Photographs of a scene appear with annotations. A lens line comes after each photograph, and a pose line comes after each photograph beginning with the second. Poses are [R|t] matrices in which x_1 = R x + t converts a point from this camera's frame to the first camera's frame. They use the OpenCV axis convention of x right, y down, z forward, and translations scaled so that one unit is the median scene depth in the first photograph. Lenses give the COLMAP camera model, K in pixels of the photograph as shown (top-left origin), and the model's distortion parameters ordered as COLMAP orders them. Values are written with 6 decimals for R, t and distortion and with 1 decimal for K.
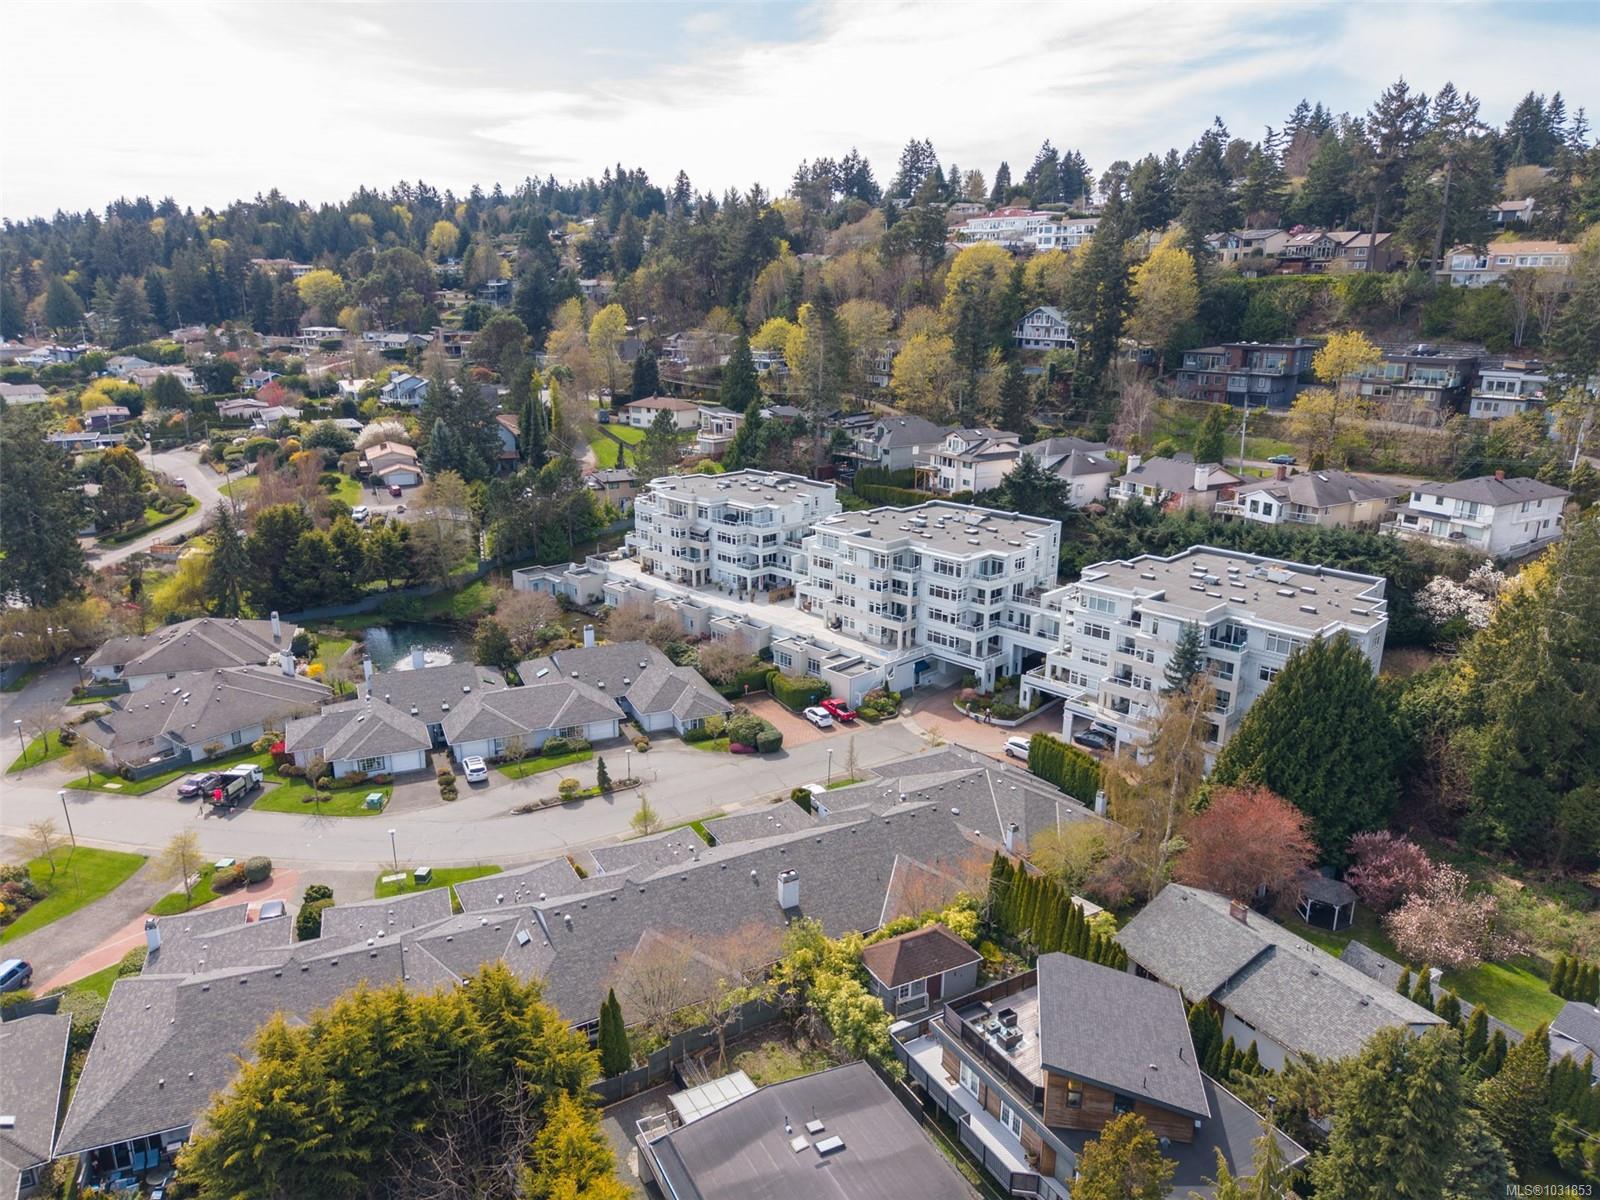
lens RADIAL K [[1113.8, 0, 753.3], [0, 1113.8, 580.7], [0, 0, 1]] dist [0.076106, -0.104380]
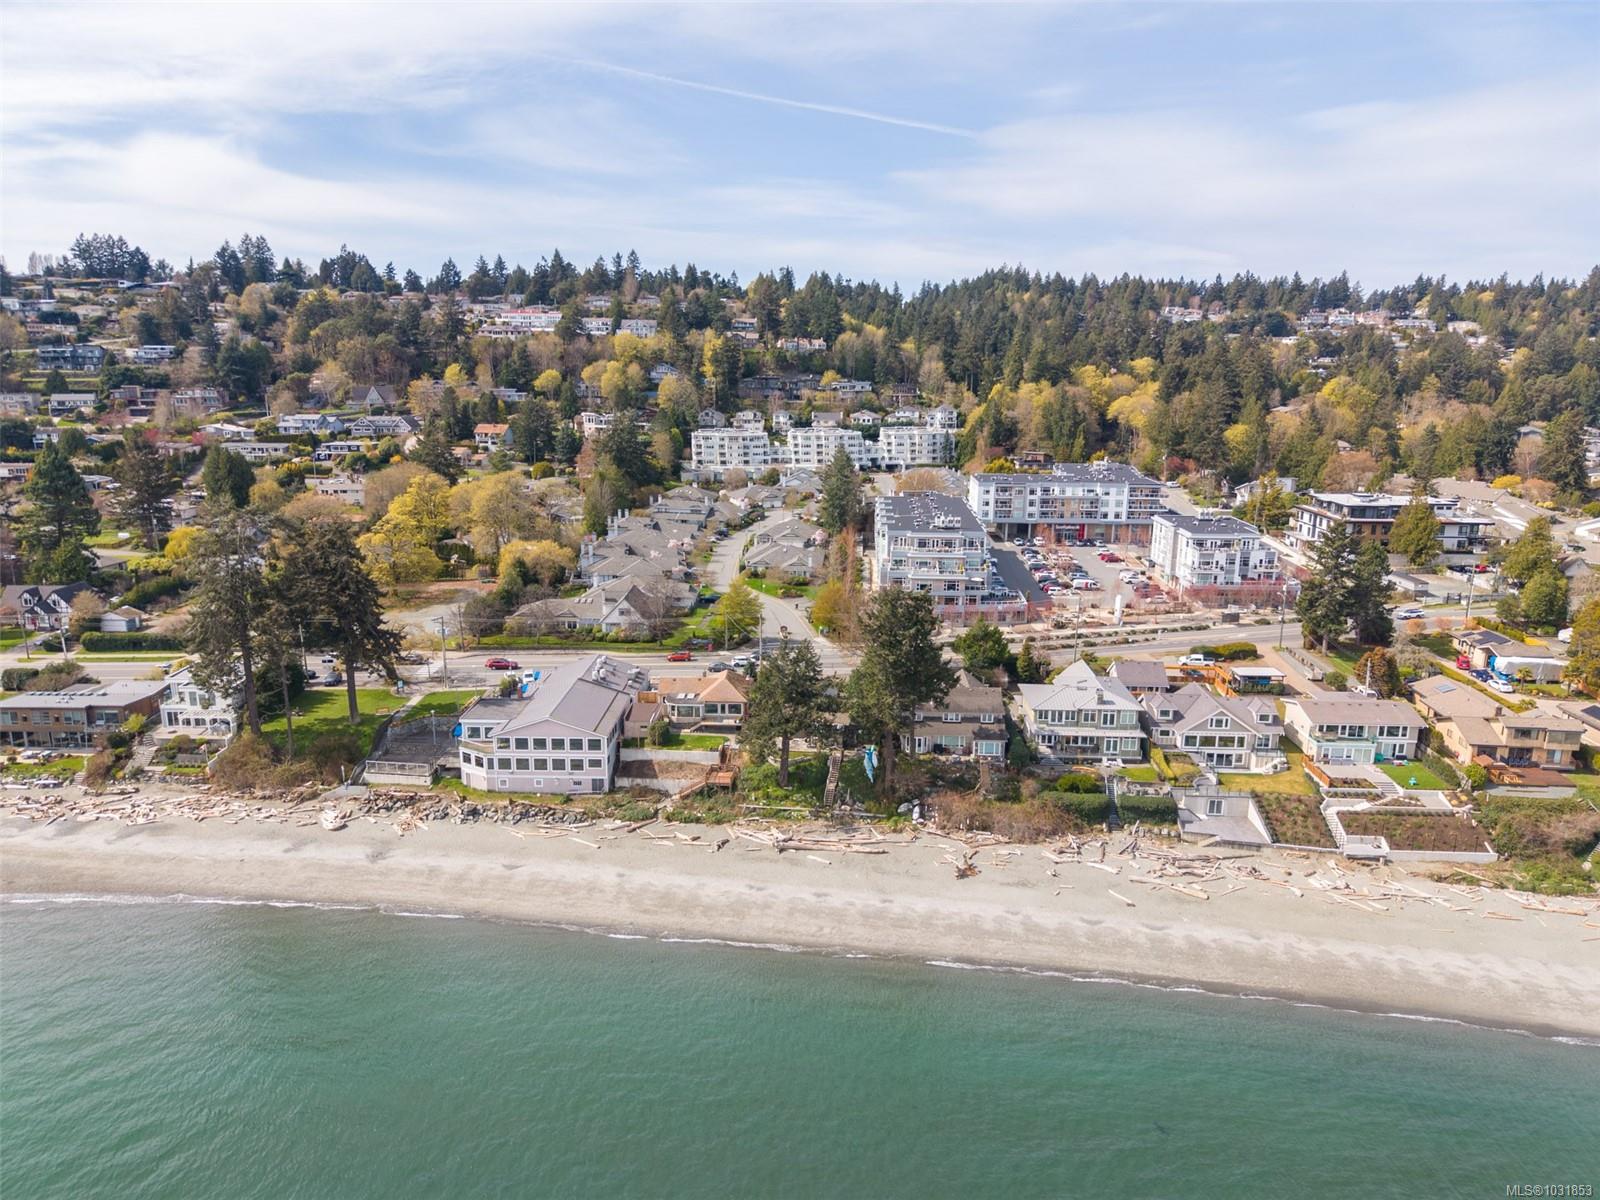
lens RADIAL K [[1131.5, 0, 779.8], [0, 1131.5, 677.8], [0, 0, 1]] dist [0.059176, -0.099275]
pose [[0.501160, -0.243231, 0.830468, -2.954207], [0.220159, 0.963945, 0.149466, 0.128247], [-0.836880, 0.107929, 0.536641, -0.589553]]
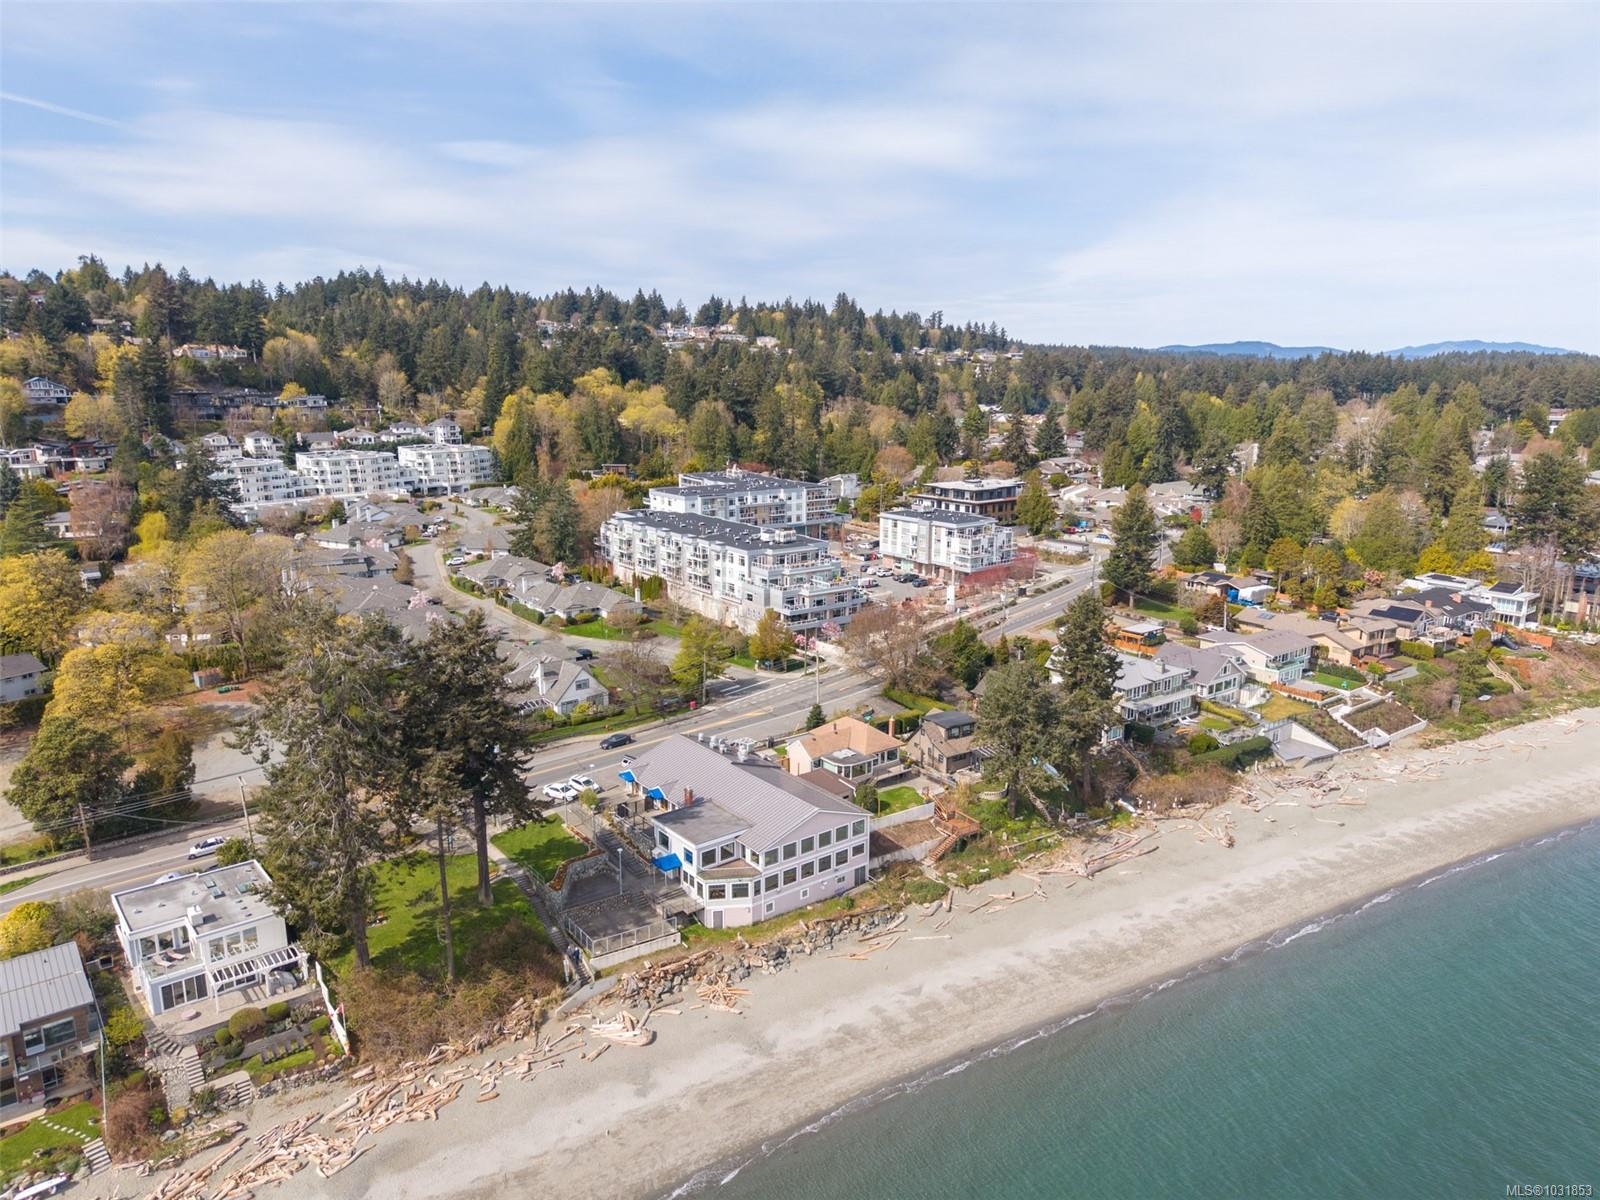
lens RADIAL K [[1141.8, 0, 868.2], [0, 1141.8, 596.3], [0, 0, 1]] dist [0.023039, -0.026745]
pose [[-0.225571, -0.203373, 0.952763, -3.014766], [0.241701, 0.935710, 0.256957, -0.141303], [-0.943768, 0.288246, -0.161913, 0.389510]]
